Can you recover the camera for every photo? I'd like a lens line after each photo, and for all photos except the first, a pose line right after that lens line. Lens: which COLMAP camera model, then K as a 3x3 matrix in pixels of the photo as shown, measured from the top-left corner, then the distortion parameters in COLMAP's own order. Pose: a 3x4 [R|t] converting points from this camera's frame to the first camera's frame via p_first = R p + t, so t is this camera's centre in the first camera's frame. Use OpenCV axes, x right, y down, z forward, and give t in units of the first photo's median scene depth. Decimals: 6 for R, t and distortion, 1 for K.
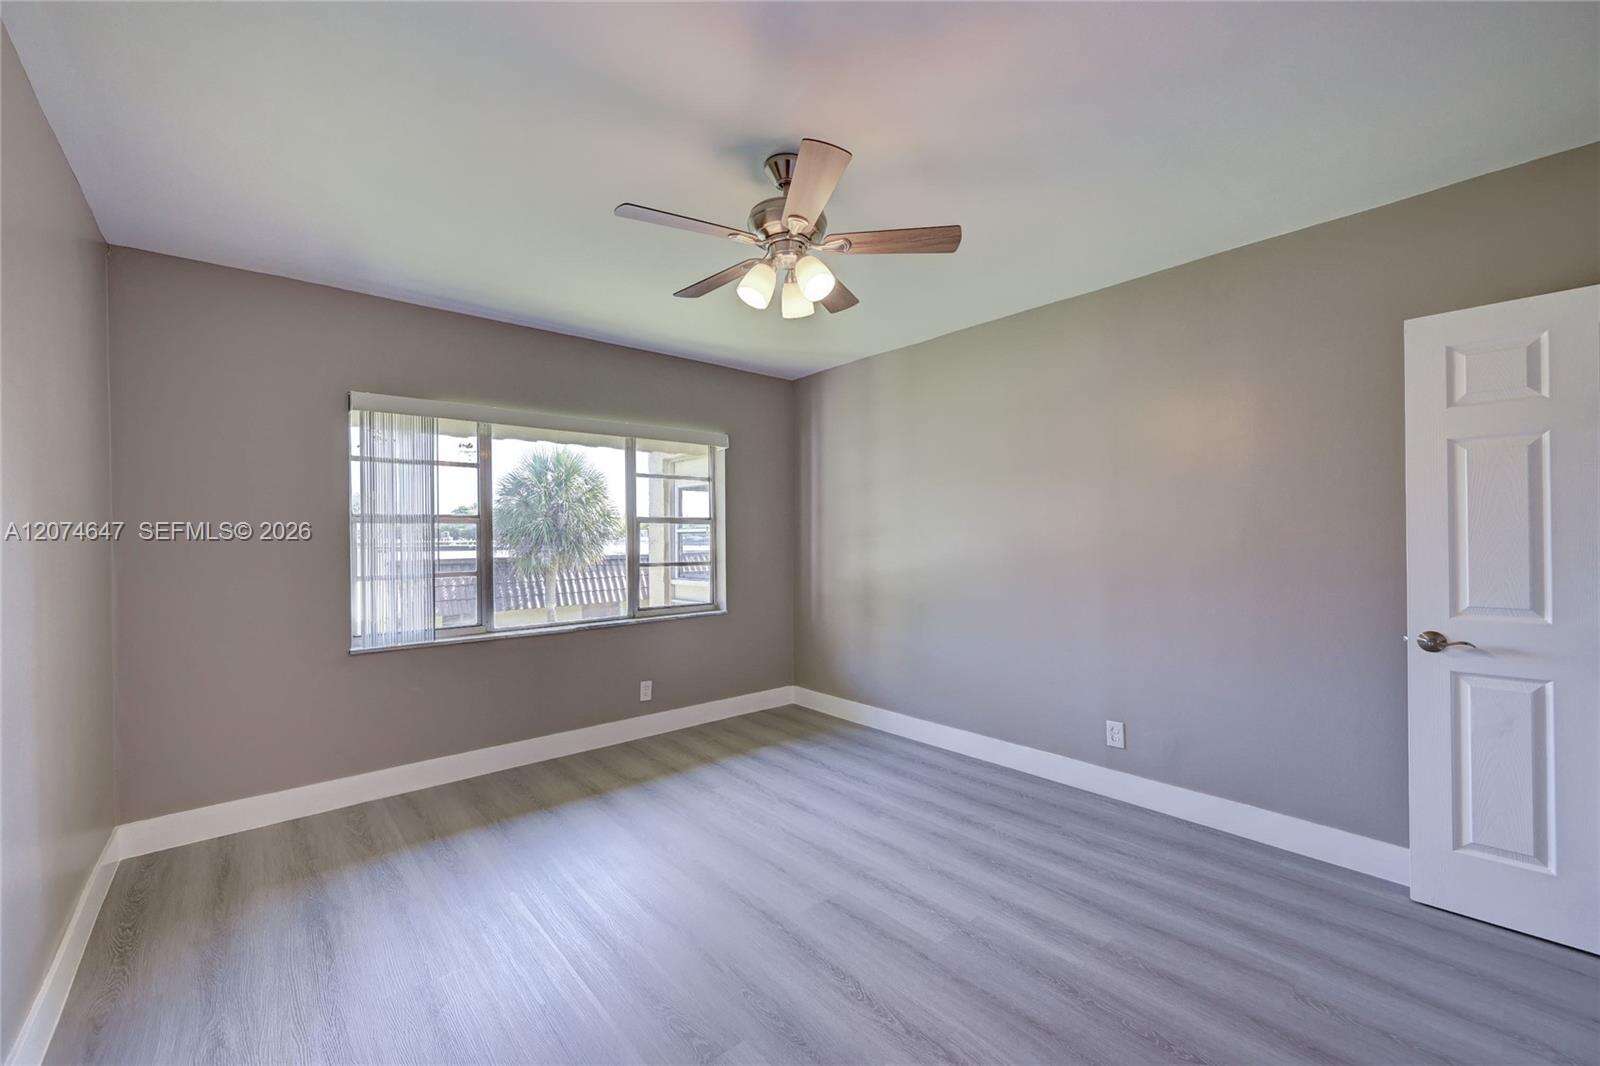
lens RADIAL K [[645.8, 0, 794.6], [0, 645.8, 537.3], [0, 0, 1]] dist [0.003572, 0.000319]
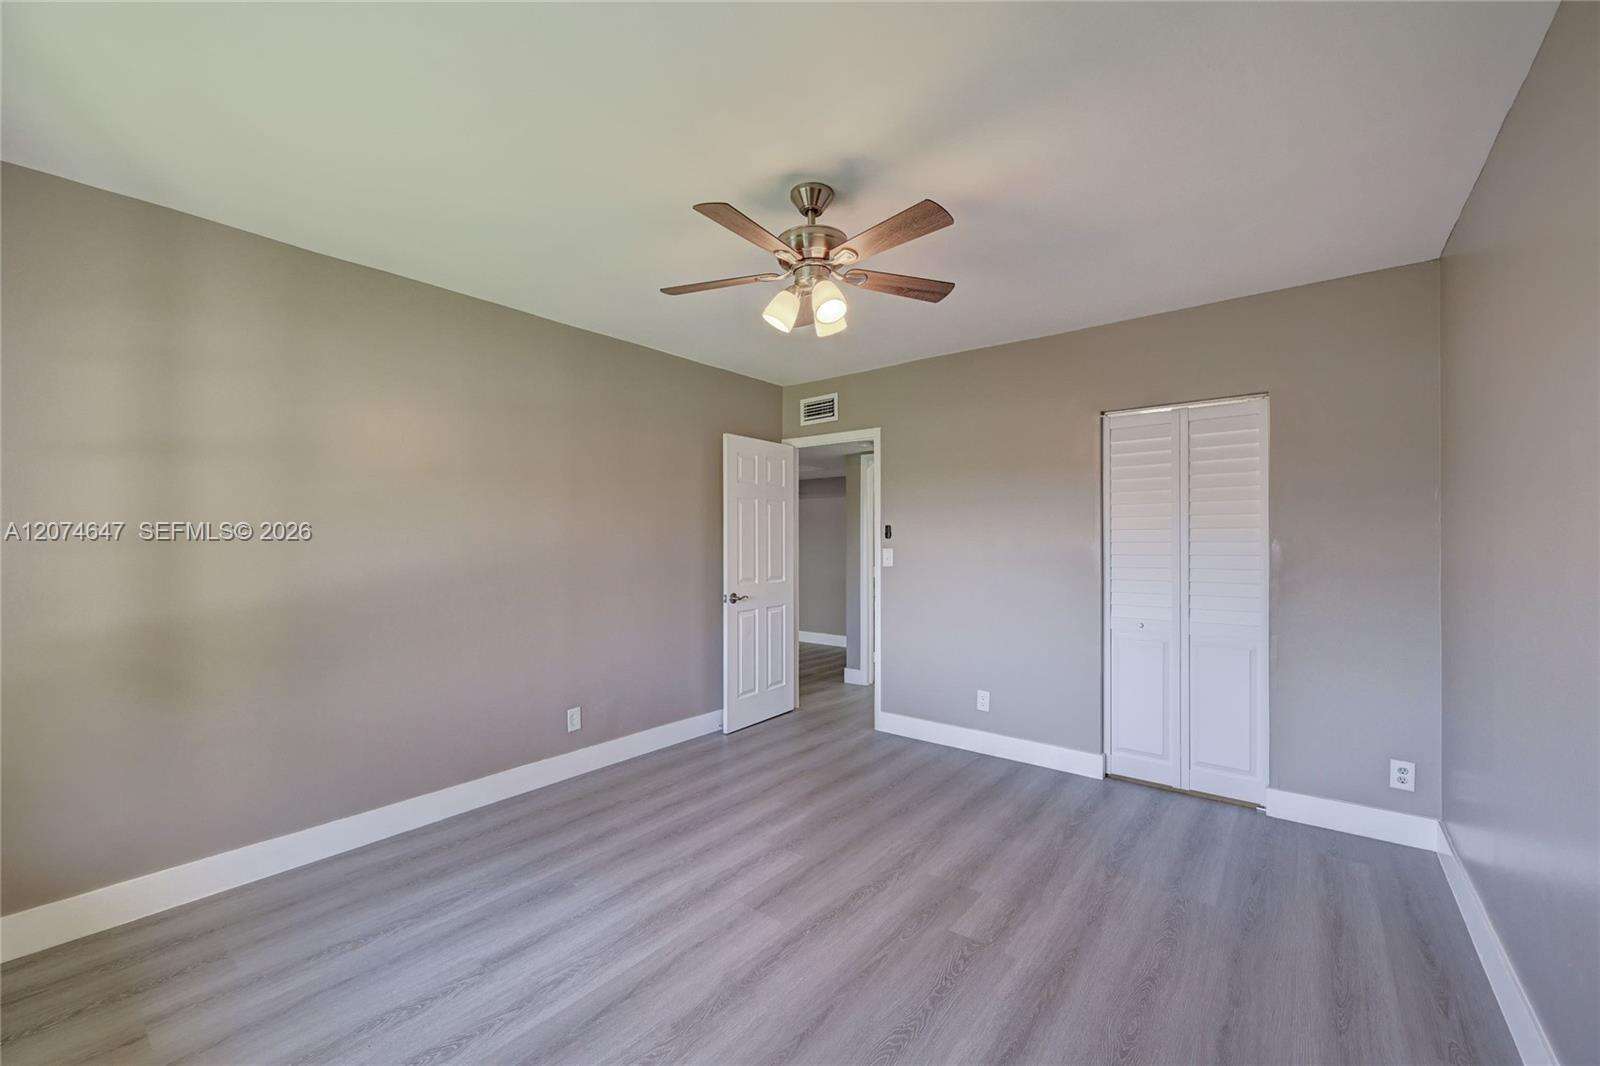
lens RADIAL K [[645.8, 0, 794.6], [0, 645.8, 537.3], [0, 0, 1]] dist [0.003572, 0.000319]
pose [[-0.185379, 0.011258, 0.982603, -0.696965], [0.006012, 0.999929, -0.010322, -0.003093], [-0.982649, 0.003994, -0.185434, 0.822544]]
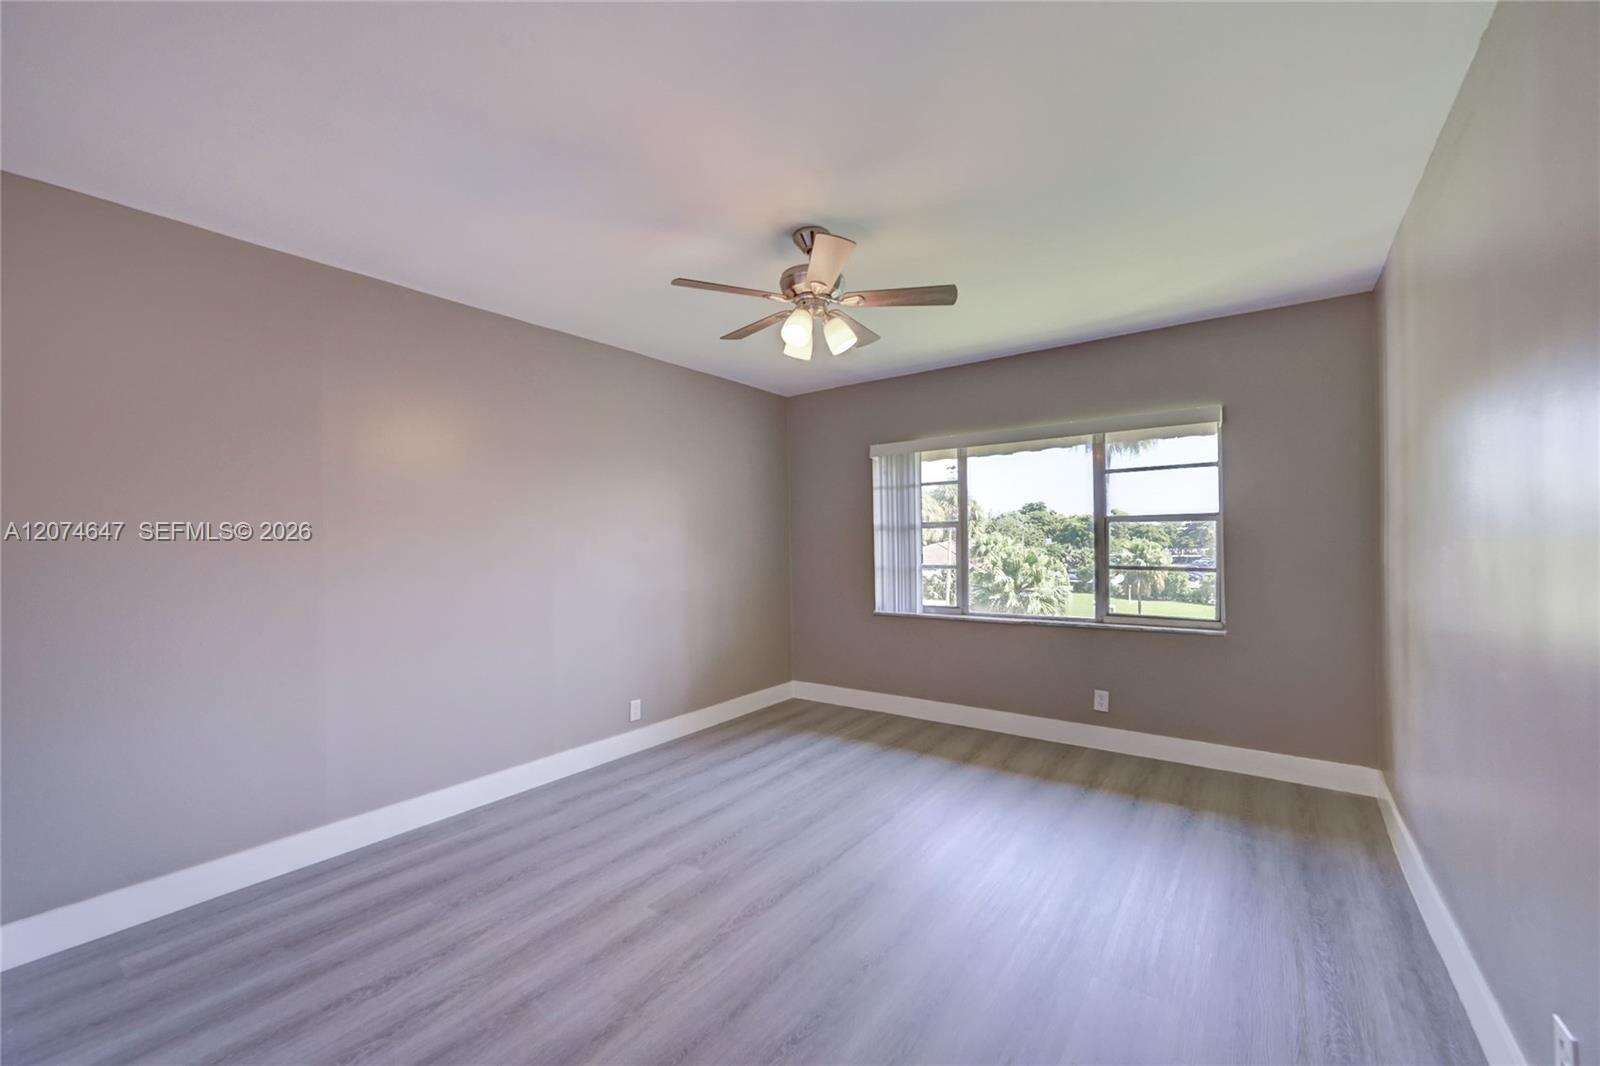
lens RADIAL K [[626.9, 0, 787.2], [0, 626.9, 531.3], [0, 0, 1]] dist [-0.005501, 0.000048]
pose [[0.210135, -0.015181, -0.977555, 0.756858], [0.002780, 0.999885, -0.014930, 0.003556], [0.977668, 0.000420, 0.210153, 0.476730]]
